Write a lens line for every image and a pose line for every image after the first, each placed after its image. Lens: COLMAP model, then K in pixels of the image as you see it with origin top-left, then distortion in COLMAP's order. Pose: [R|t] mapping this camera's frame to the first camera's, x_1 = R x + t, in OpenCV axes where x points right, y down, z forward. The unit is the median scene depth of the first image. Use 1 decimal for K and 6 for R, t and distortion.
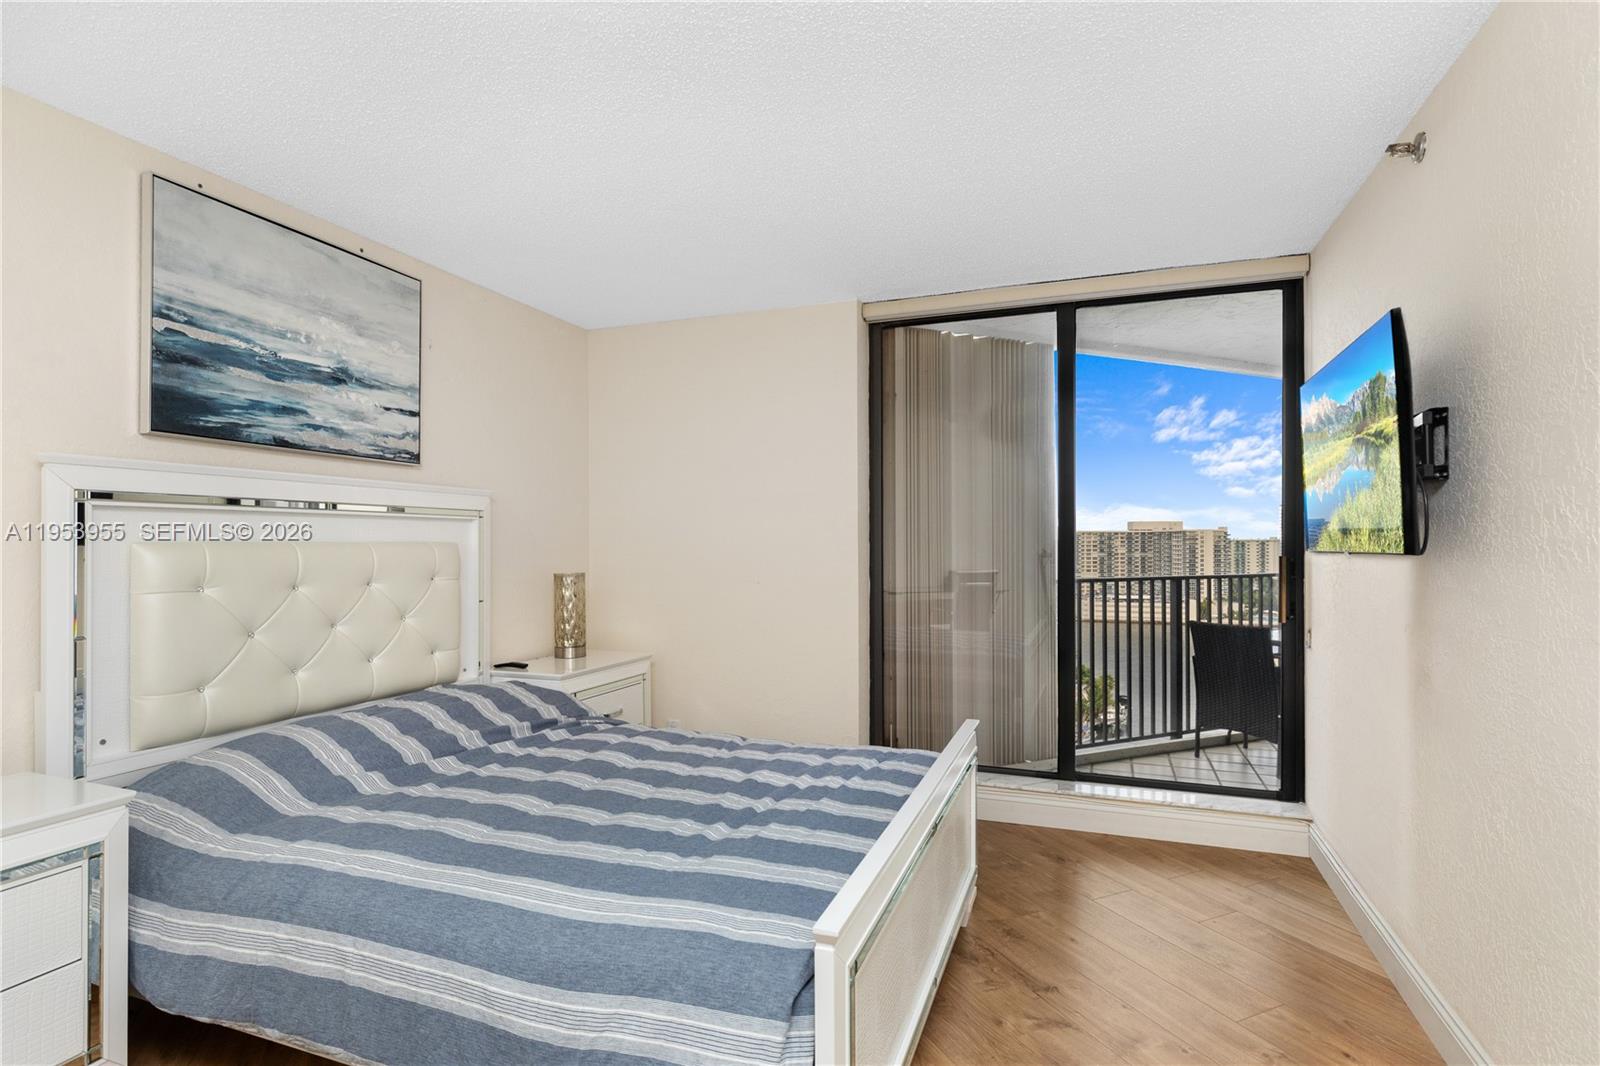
lens RADIAL K [[819.3, 0, 820.8], [0, 819.3, 546.7], [0, 0, 1]] dist [-0.007724, 0.002340]
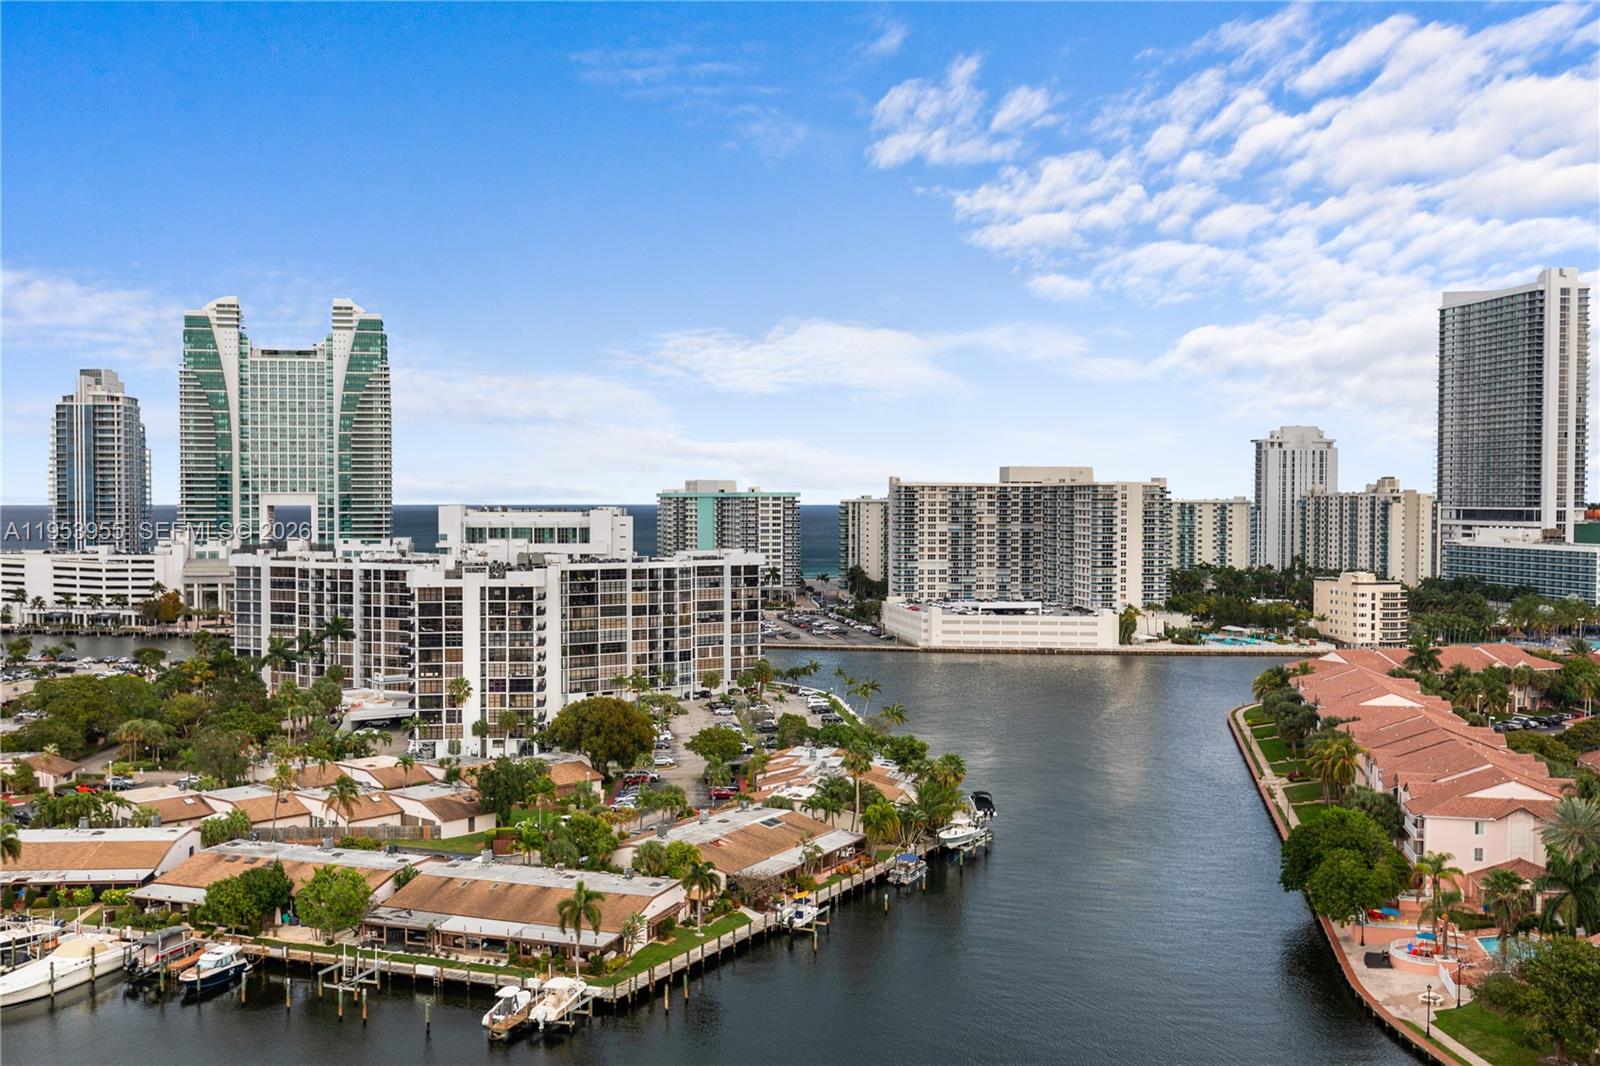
lens RADIAL K [[1551.8, 0, 804.2], [0, 1551.8, 552.1], [0, 0, 1]] dist [0.007144, 0.000000]
pose [[0.973173, -0.009236, 0.229889, 0.197967], [0.003809, 0.999704, 0.024039, 0.049102], [-0.230043, -0.022518, 0.972920, 0.247153]]
